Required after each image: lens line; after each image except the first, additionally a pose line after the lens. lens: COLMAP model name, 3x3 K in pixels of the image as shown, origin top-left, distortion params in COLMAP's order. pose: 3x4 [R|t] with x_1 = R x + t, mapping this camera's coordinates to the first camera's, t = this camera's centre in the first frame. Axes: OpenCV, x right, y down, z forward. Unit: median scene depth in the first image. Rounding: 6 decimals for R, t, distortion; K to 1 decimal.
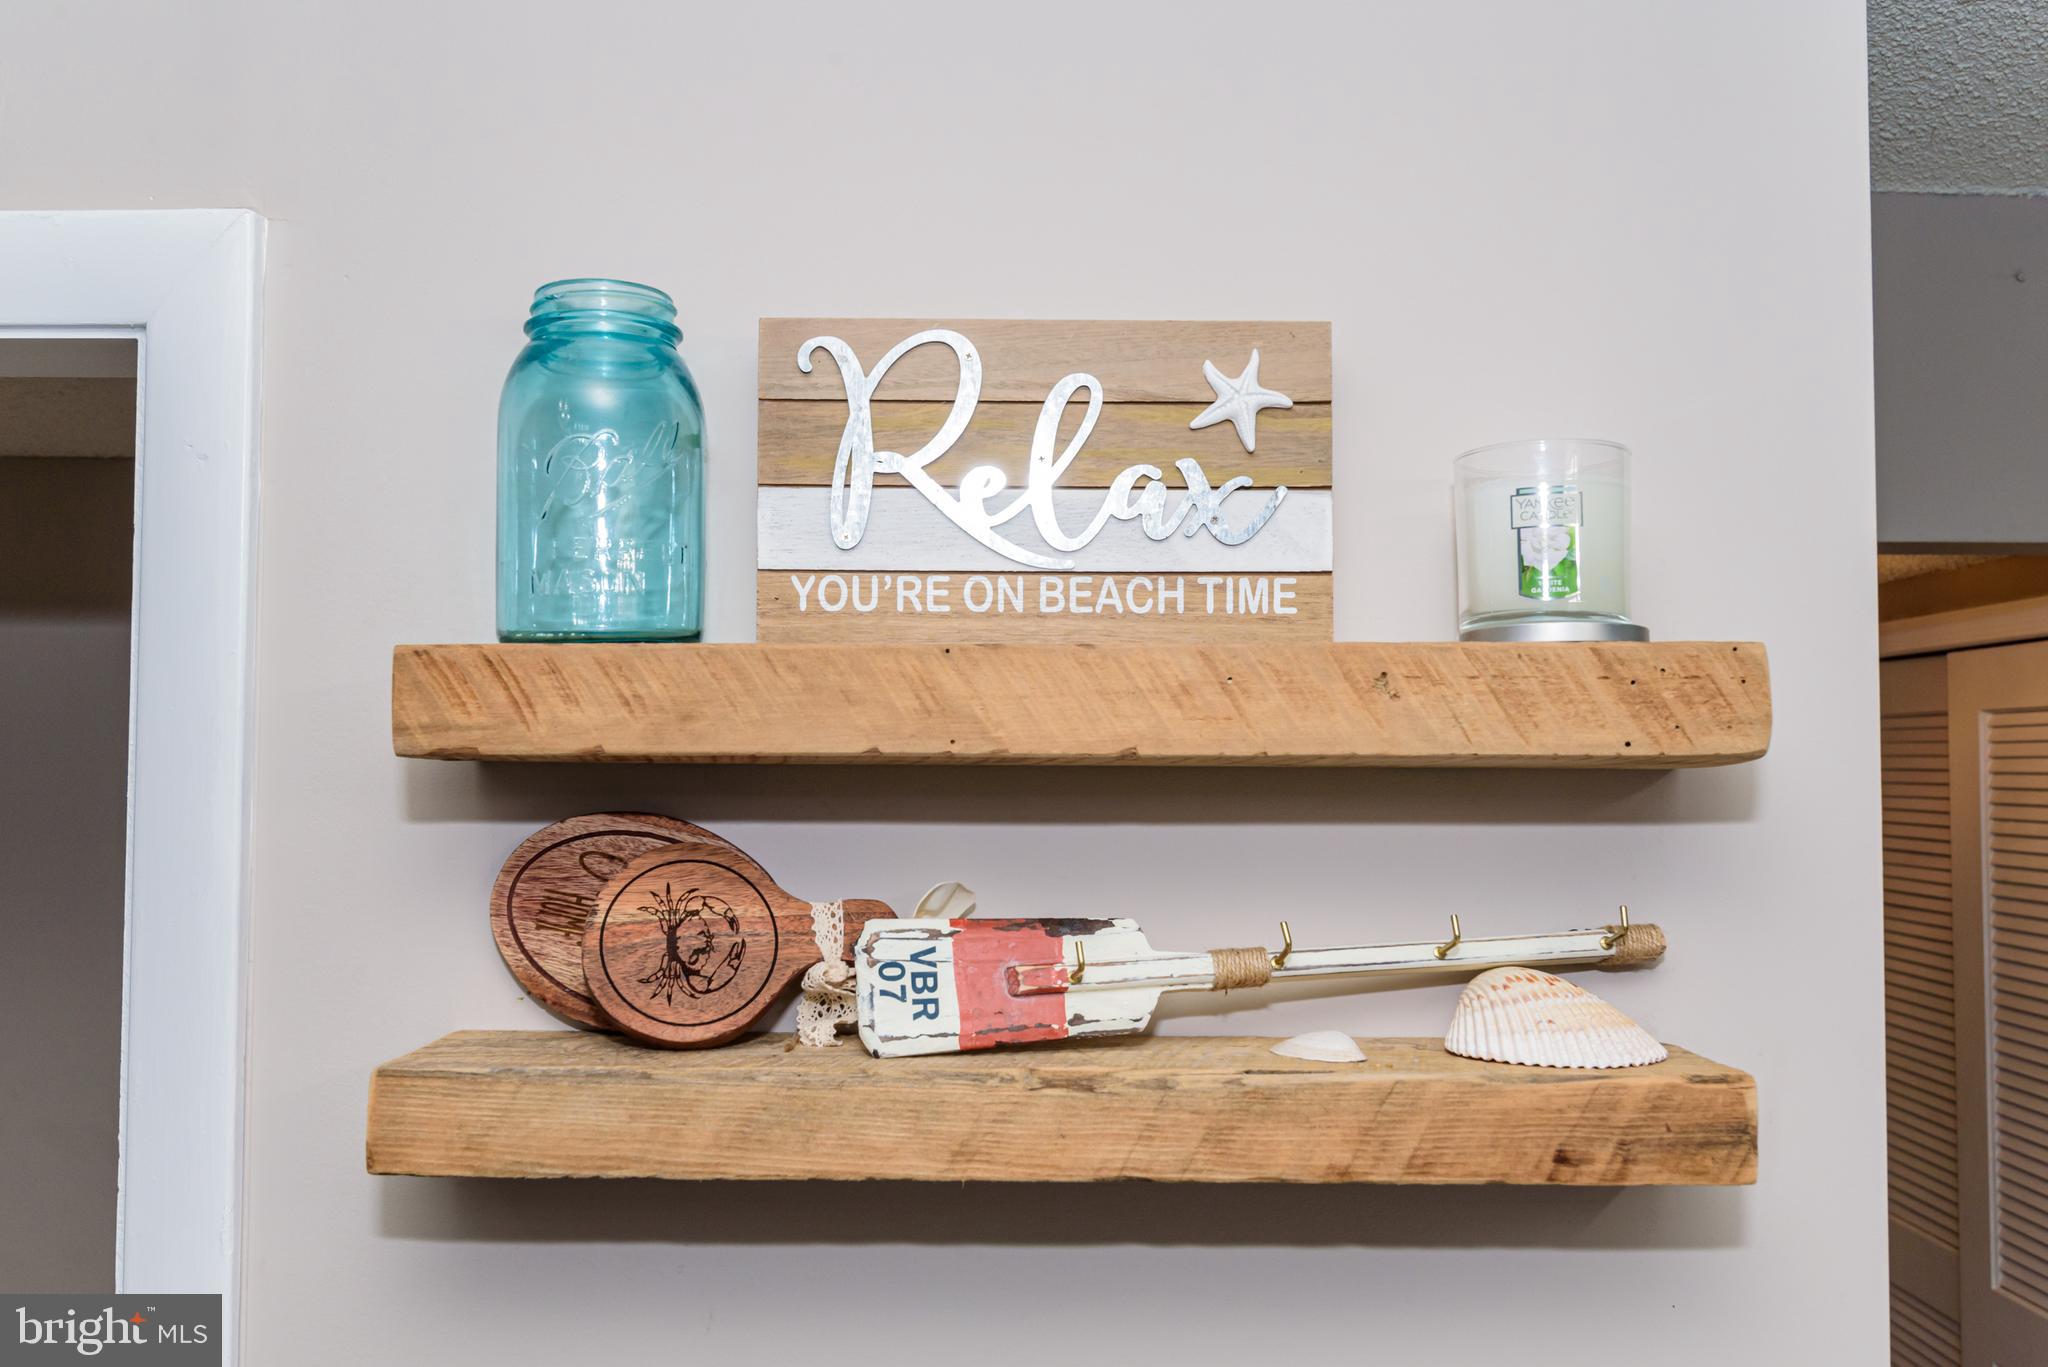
lens RADIAL K [[1852.7, 0, 1024.0], [0, 1852.7, 683.5], [0, 0, 1]] dist [0.008291, 0.006625]
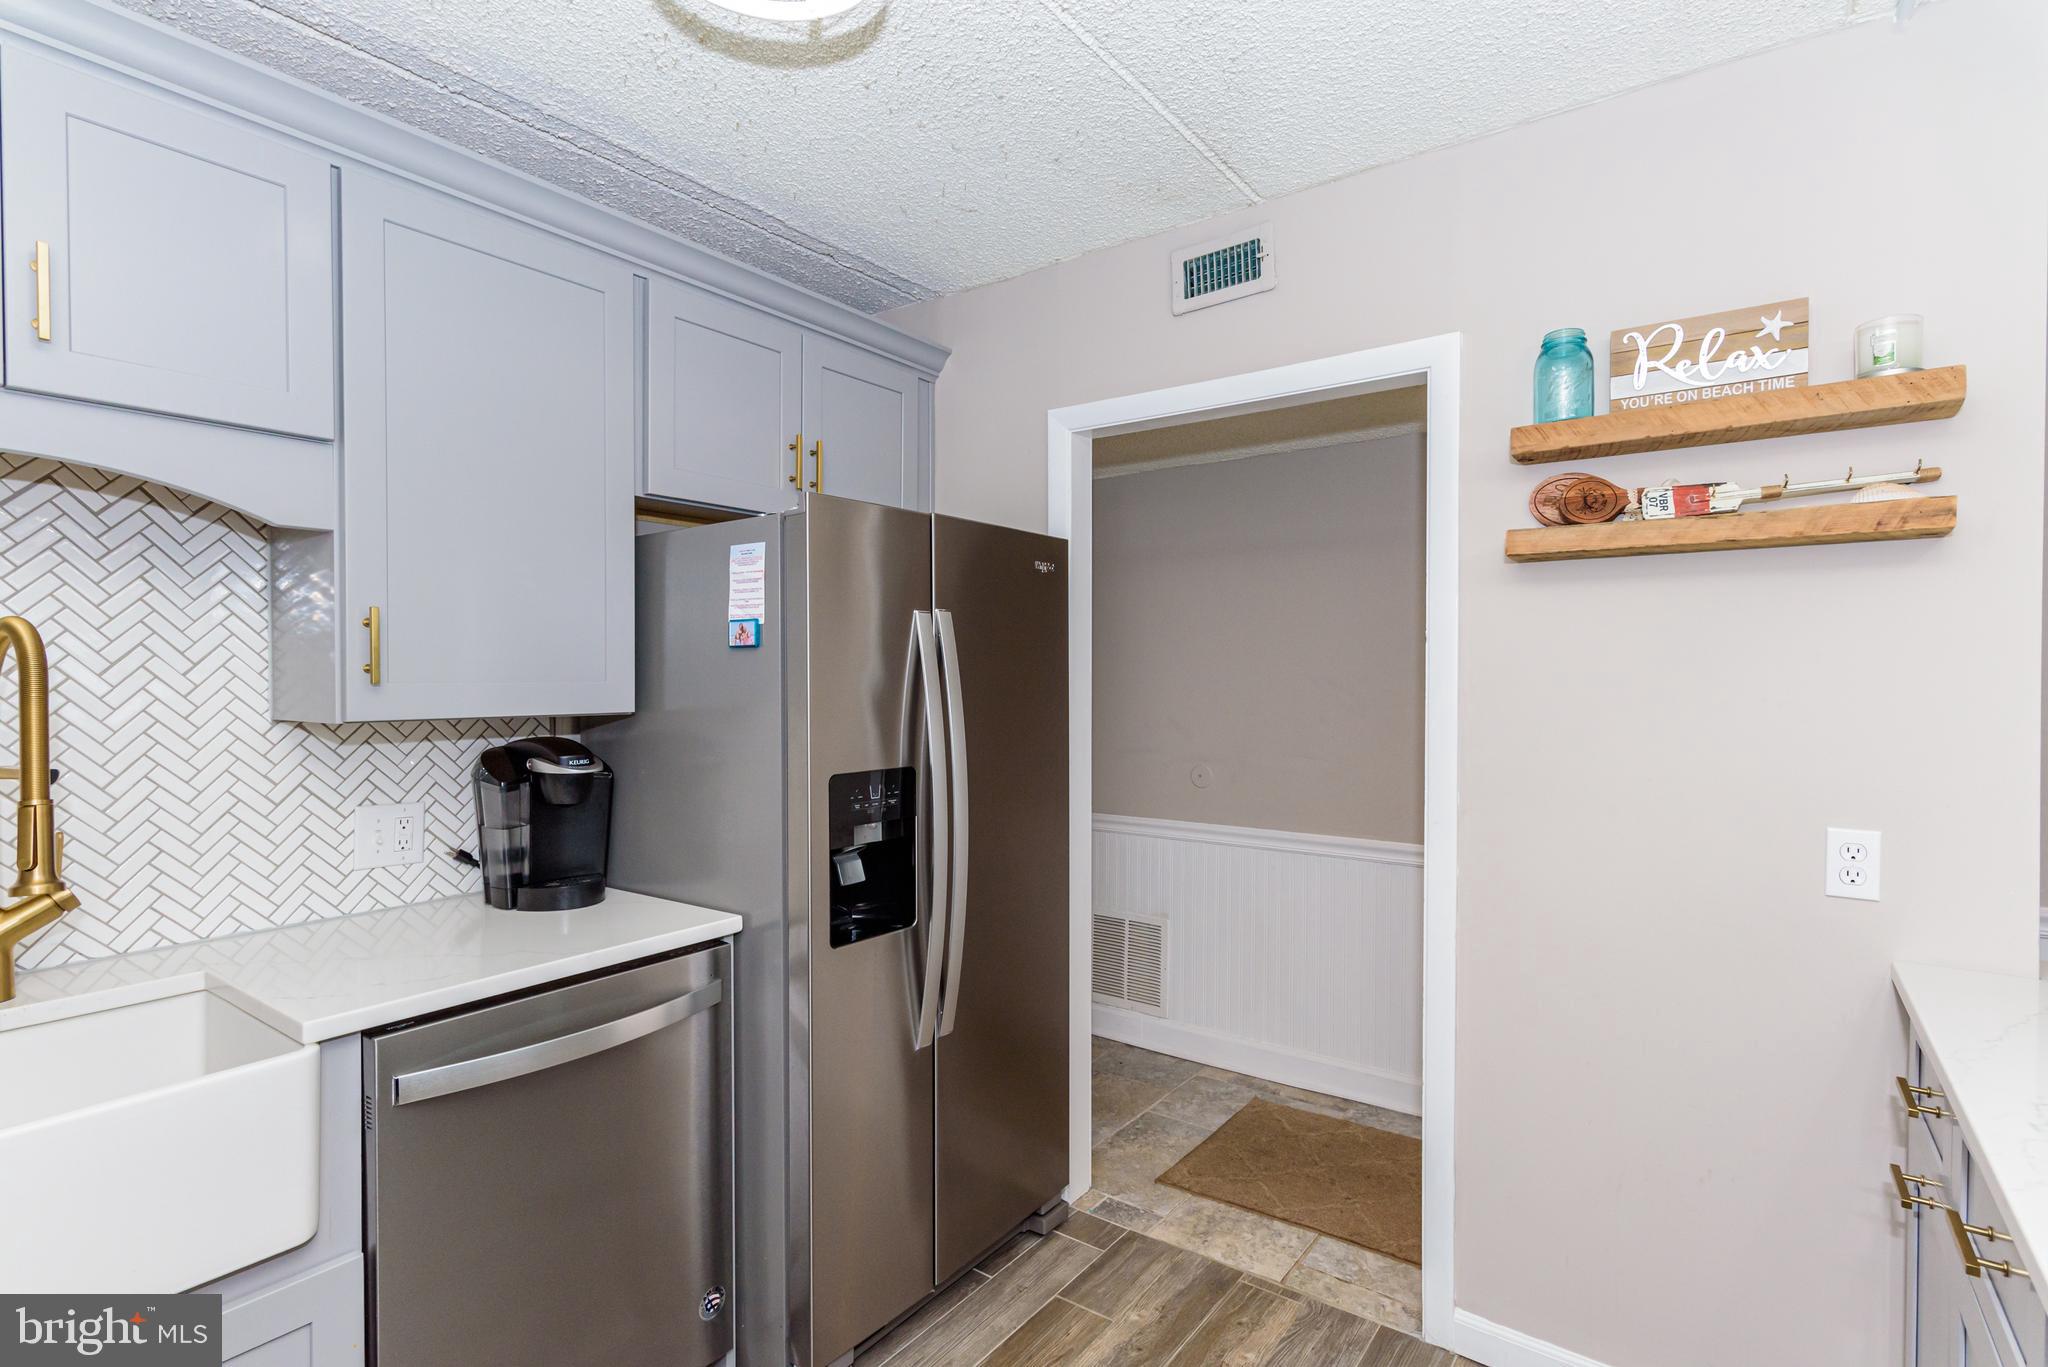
lens RADIAL K [[996.2, 0, 1024.0], [0, 996.2, 683.5], [0, 0, 1]] dist [0.001870, 0.000248]
pose [[0.807196, 0.003941, -0.590271, 0.089254], [0.023913, 0.998939, 0.039370, 0.400441], [0.589799, -0.045895, 0.806245, -1.332563]]
